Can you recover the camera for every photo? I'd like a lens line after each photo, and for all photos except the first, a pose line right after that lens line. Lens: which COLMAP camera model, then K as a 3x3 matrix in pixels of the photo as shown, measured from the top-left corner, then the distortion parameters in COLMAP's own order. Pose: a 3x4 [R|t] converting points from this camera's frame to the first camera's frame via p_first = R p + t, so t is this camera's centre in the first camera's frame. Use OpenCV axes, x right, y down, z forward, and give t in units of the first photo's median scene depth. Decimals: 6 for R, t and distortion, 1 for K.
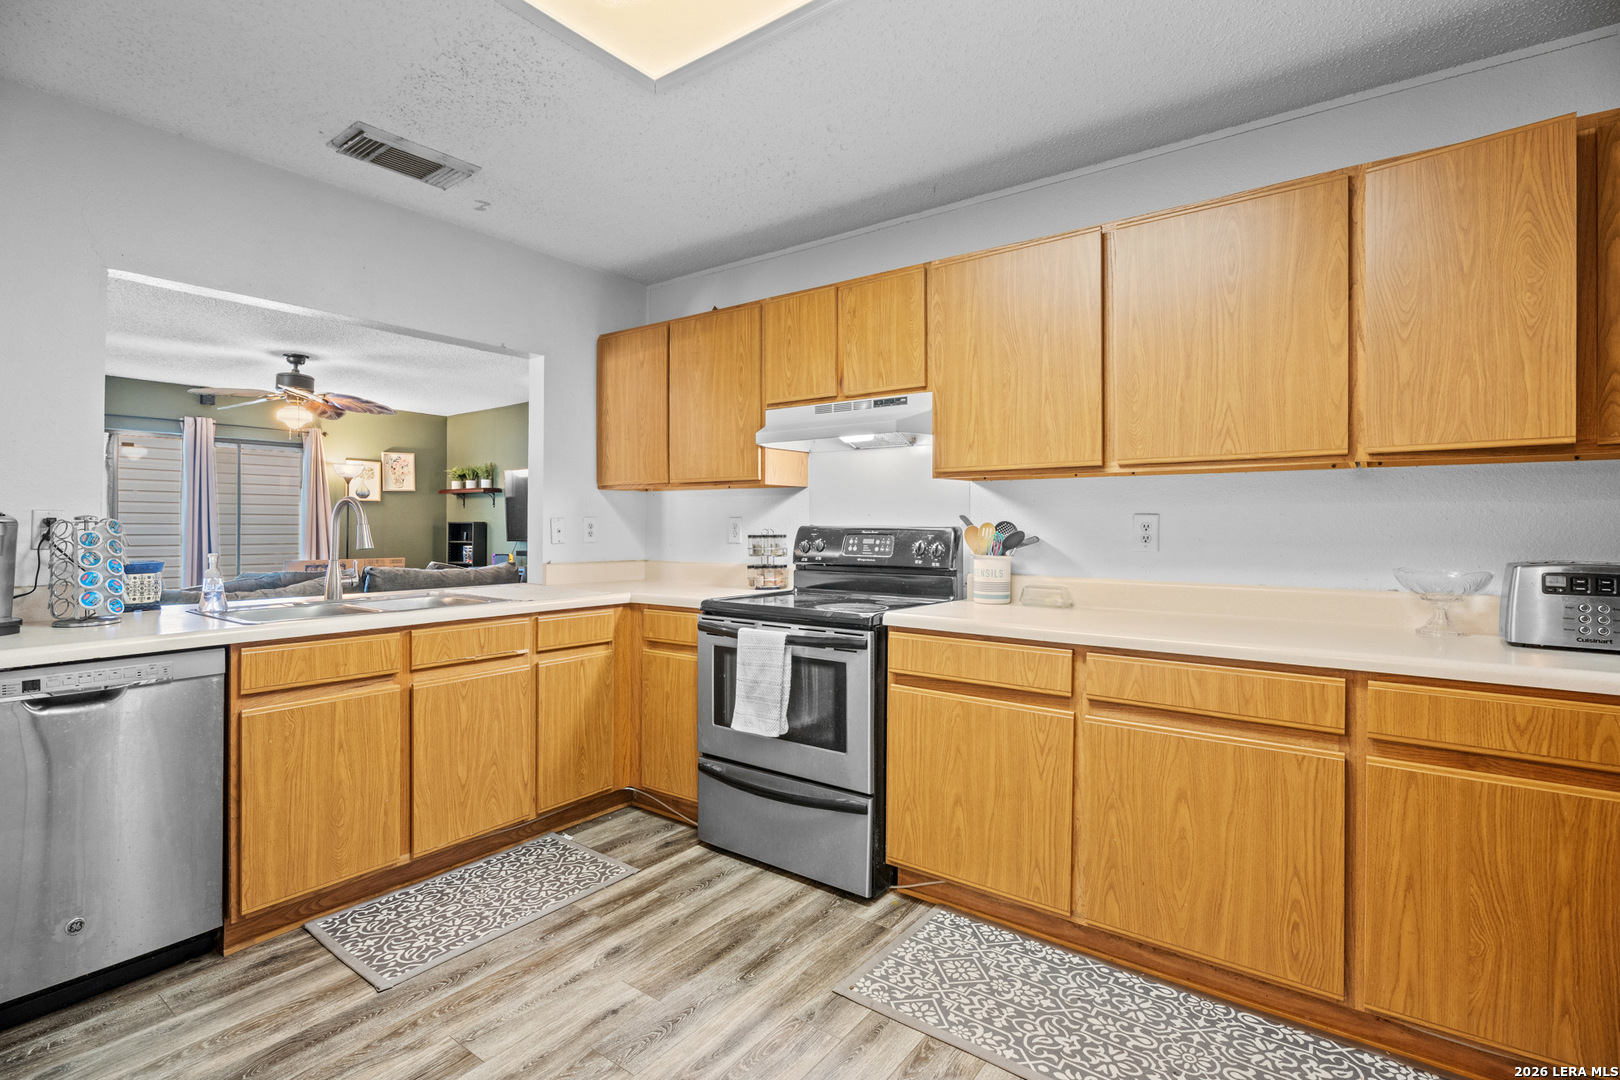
lens RADIAL K [[786.7, 0, 789.2], [0, 786.7, 524.9], [0, 0, 1]] dist [-0.007580, 0.001732]
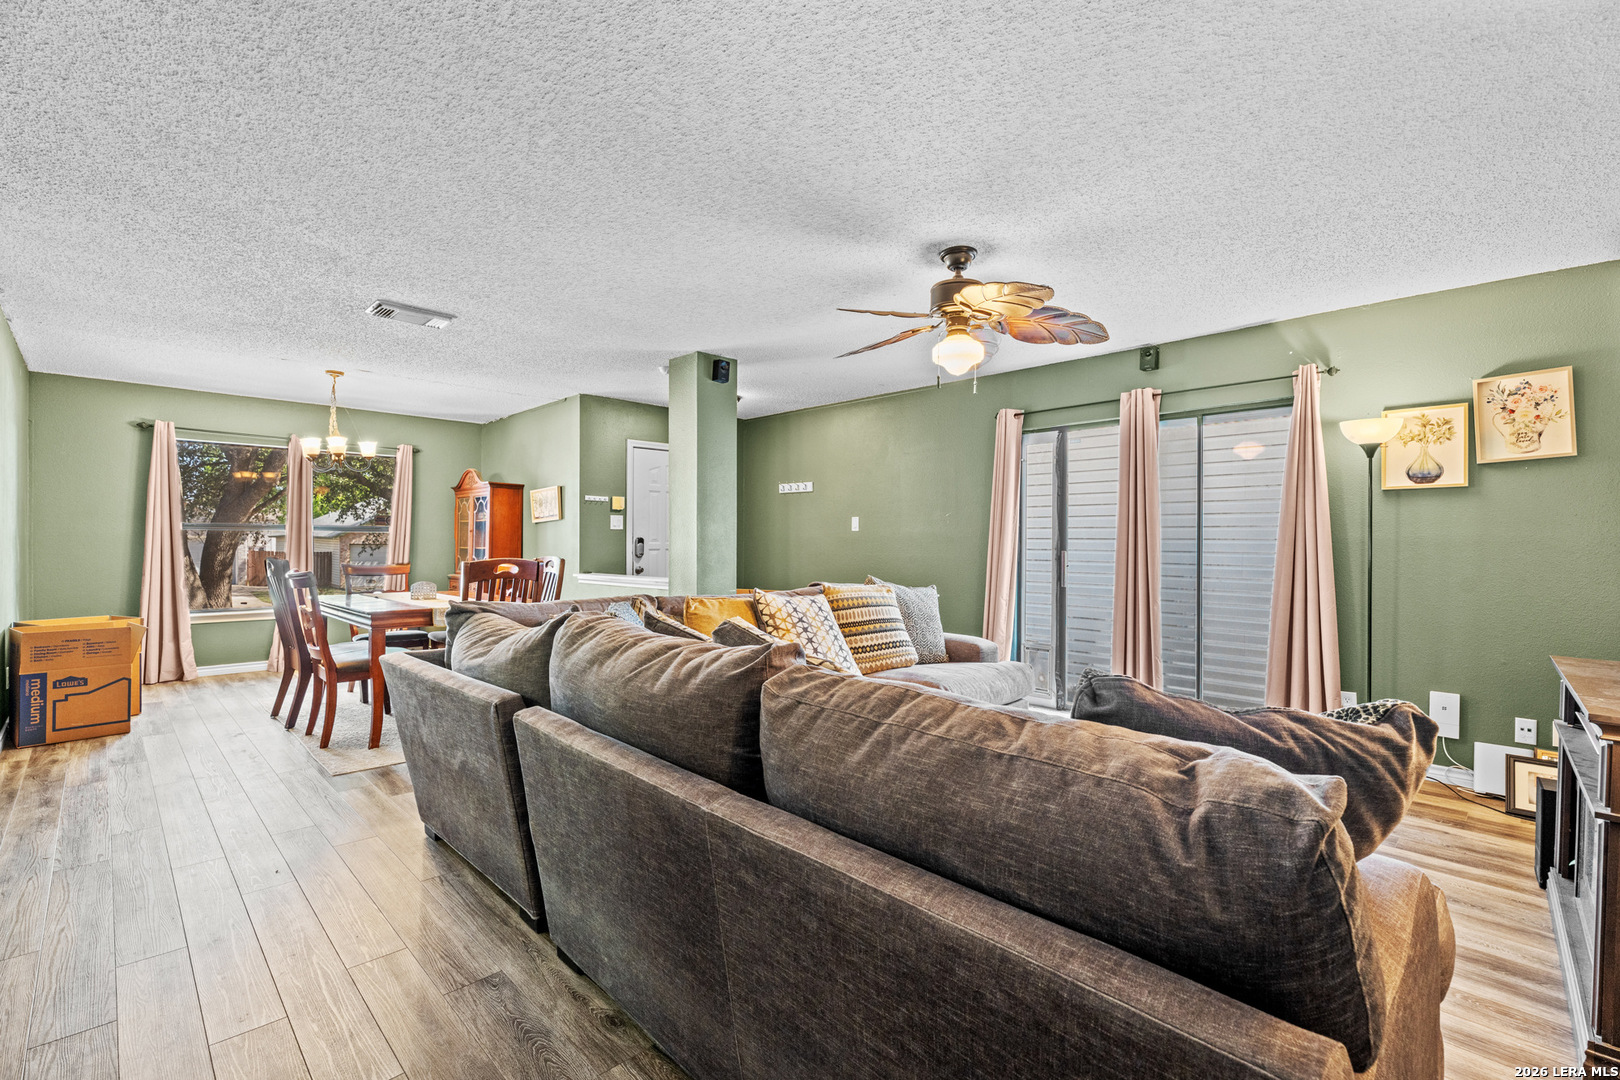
lens RADIAL K [[718.6, 0, 809.9], [0, 718.6, 543.7], [0, 0, 1]] dist [0.000298, -0.001082]
pose [[-0.122785, -0.004375, -0.992424, -0.148662], [-0.003888, 0.999985, -0.003927, 0.021706], [0.992426, 0.003376, -0.122800, 2.024439]]
